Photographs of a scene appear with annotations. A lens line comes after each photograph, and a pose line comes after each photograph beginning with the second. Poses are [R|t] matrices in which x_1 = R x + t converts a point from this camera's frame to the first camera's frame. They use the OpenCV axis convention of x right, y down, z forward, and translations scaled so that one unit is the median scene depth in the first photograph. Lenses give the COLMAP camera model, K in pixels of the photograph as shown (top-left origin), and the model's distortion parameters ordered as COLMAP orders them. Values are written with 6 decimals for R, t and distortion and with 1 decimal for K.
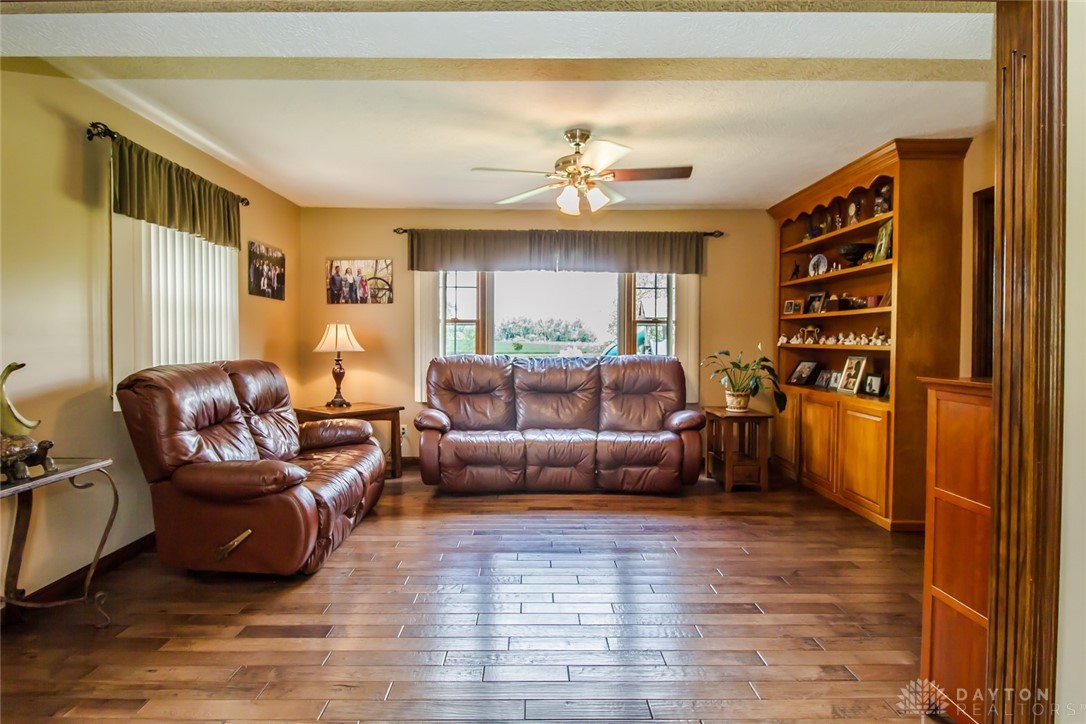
lens RADIAL K [[595.7, 0, 524.4], [0, 595.7, 359.4], [0, 0, 1]] dist [0.000935, -0.009947]
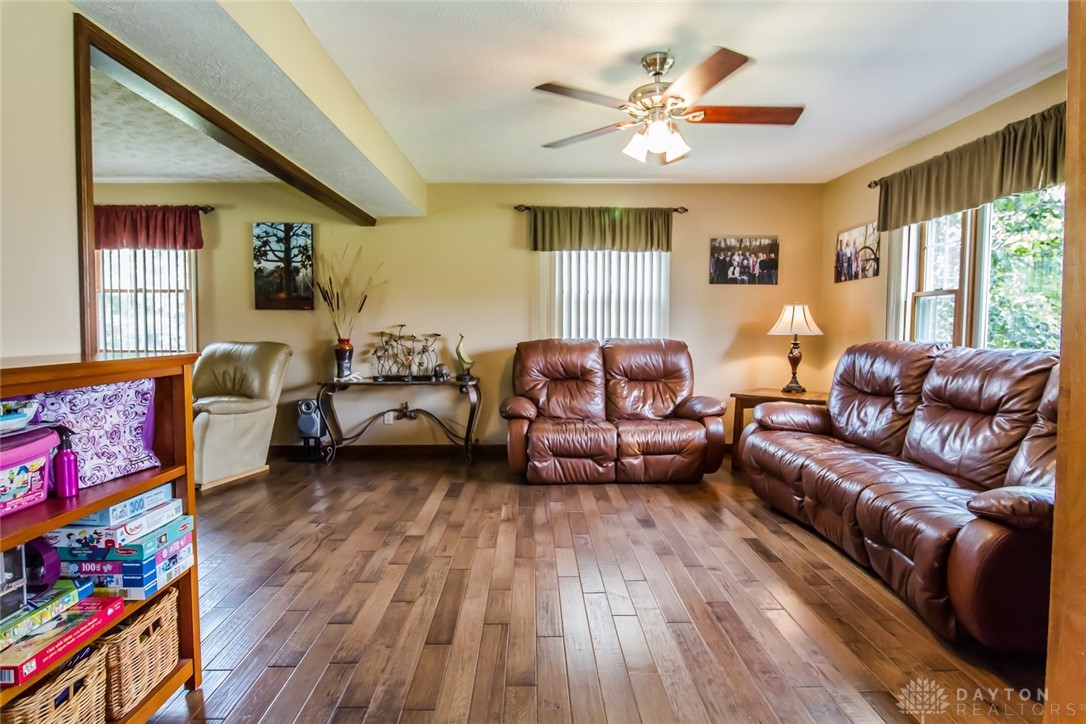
lens RADIAL K [[595.7, 0, 543.3], [0, 595.7, 358.2], [0, 0, 1]] dist [0.000935, -0.009947]
pose [[0.013340, 0.051467, -0.998586, 0.707550], [-0.027462, 0.998317, 0.051087, -0.015066], [0.999534, 0.026742, 0.014731, 0.658974]]
